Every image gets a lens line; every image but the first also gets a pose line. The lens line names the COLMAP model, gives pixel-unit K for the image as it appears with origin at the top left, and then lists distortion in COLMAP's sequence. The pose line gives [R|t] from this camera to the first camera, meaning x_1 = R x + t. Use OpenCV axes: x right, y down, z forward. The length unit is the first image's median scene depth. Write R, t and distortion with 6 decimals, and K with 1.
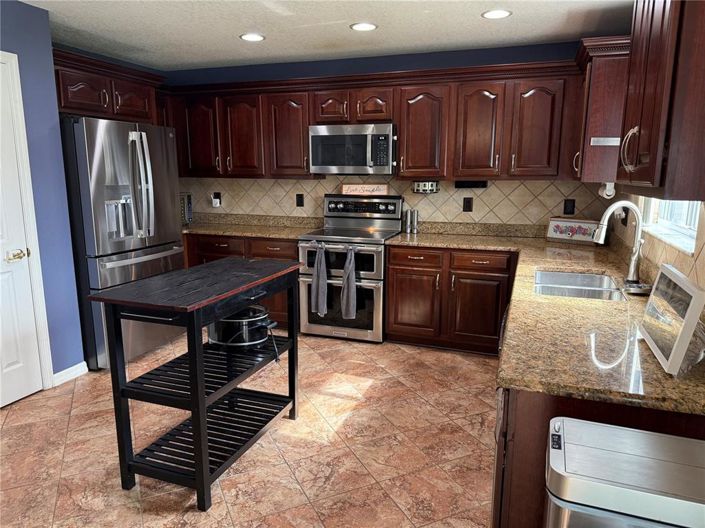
lens RADIAL K [[496.5, 0, 353.6], [0, 496.5, 265.9], [0, 0, 1]] dist [0.056525, -0.003565]
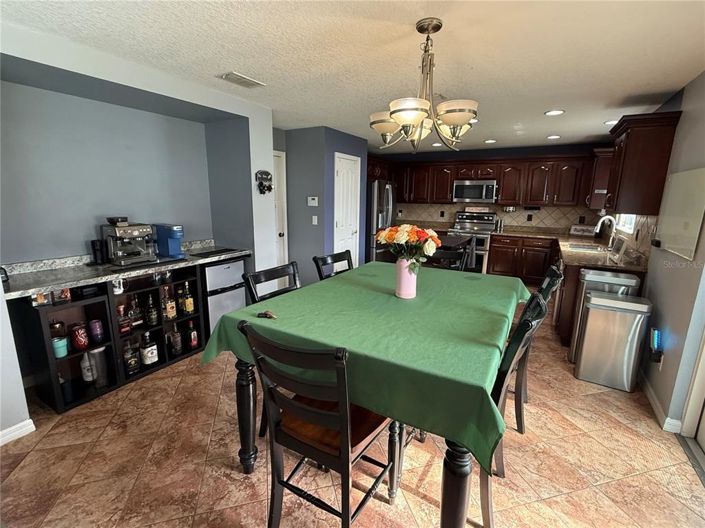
lens RADIAL K [[328.7, 0, 352.5], [0, 328.7, 265.5], [0, 0, 1]] dist [-0.000940, 0.000056]
pose [[0.983534, 0.048348, -0.174137, -0.276823], [-0.045198, 0.998735, 0.022013, 0.088944], [0.174981, -0.013780, 0.984475, -0.548793]]
